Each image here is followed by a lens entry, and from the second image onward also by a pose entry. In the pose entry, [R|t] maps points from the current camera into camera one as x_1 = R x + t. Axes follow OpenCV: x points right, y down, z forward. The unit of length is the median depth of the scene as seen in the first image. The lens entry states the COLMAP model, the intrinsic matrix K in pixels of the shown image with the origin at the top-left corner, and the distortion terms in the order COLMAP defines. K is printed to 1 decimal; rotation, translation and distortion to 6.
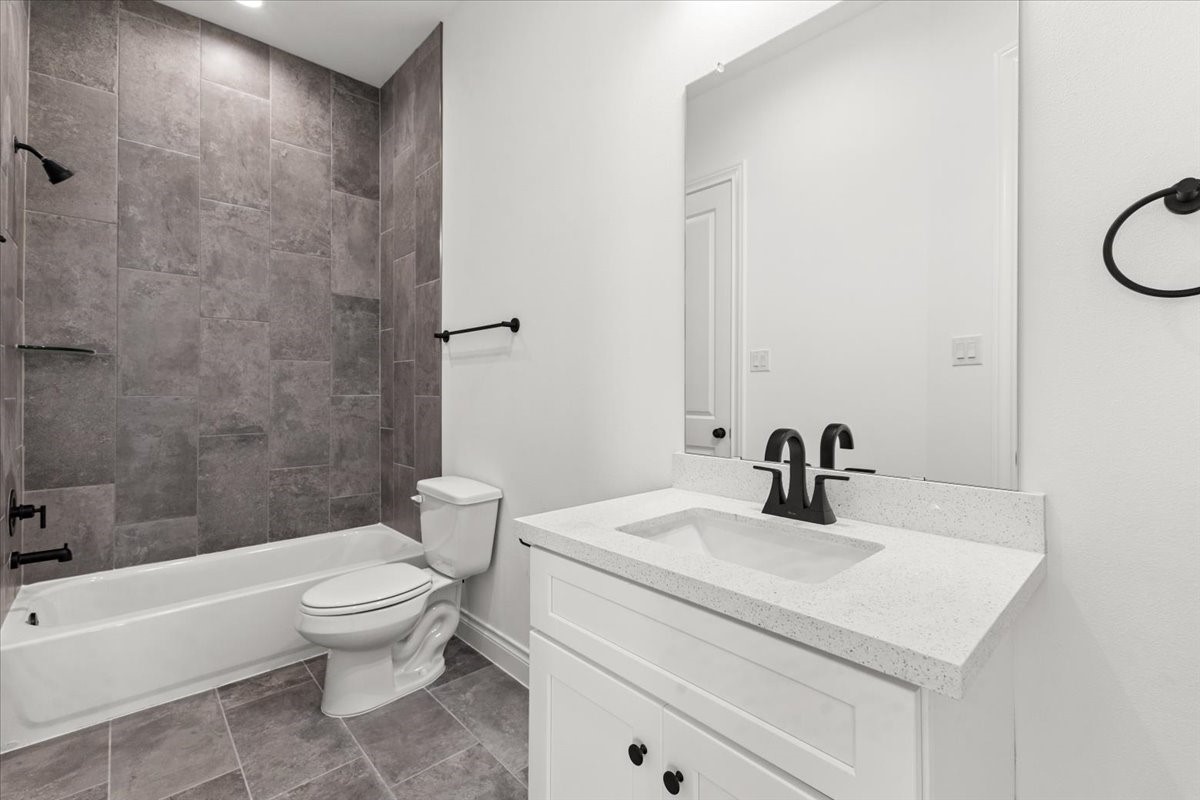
lens RADIAL K [[517.3, 0, 599.9], [0, 517.3, 395.1], [0, 0, 1]] dist [0.011973, -0.000861]
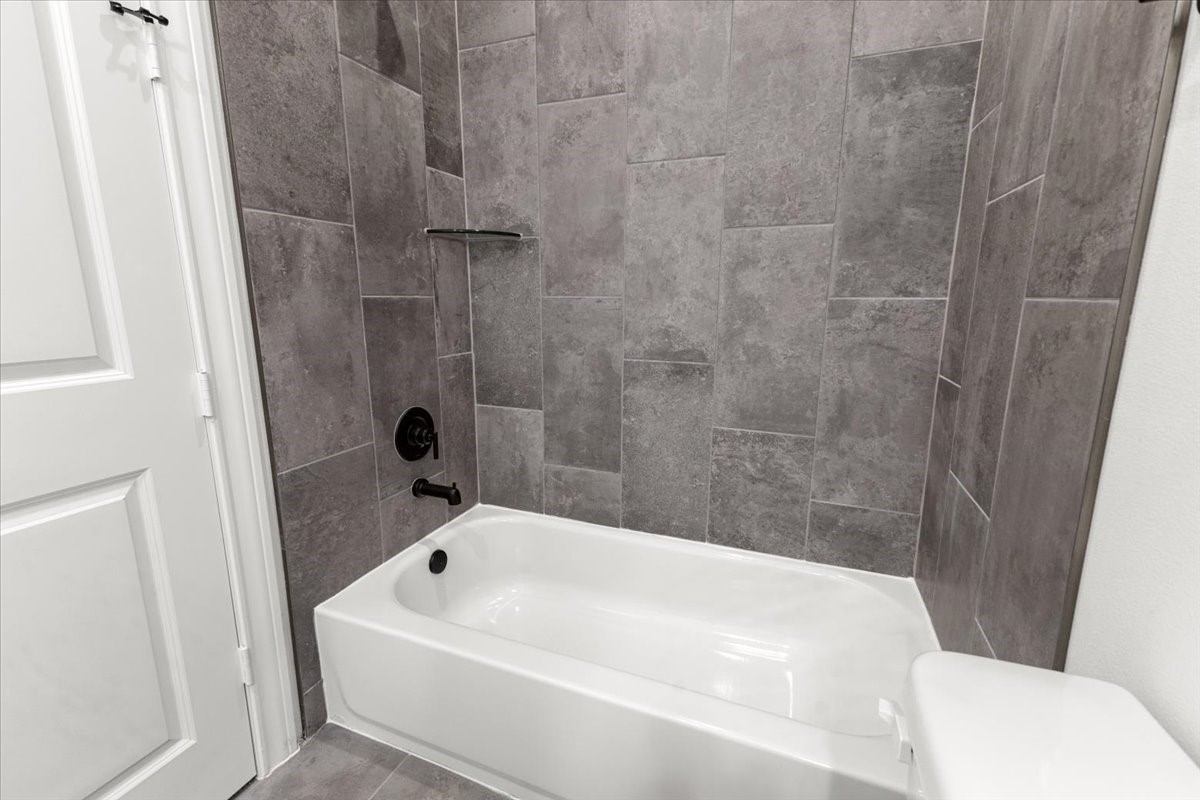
lens RADIAL K [[517.3, 0, 600.2], [0, 517.3, 394.3], [0, 0, 1]] dist [0.011973, -0.000861]
pose [[0.428870, 0.170904, -0.887053, -0.194491], [-0.011252, 0.982876, 0.183925, 0.002762], [0.903296, -0.068899, 0.423449, 0.685171]]
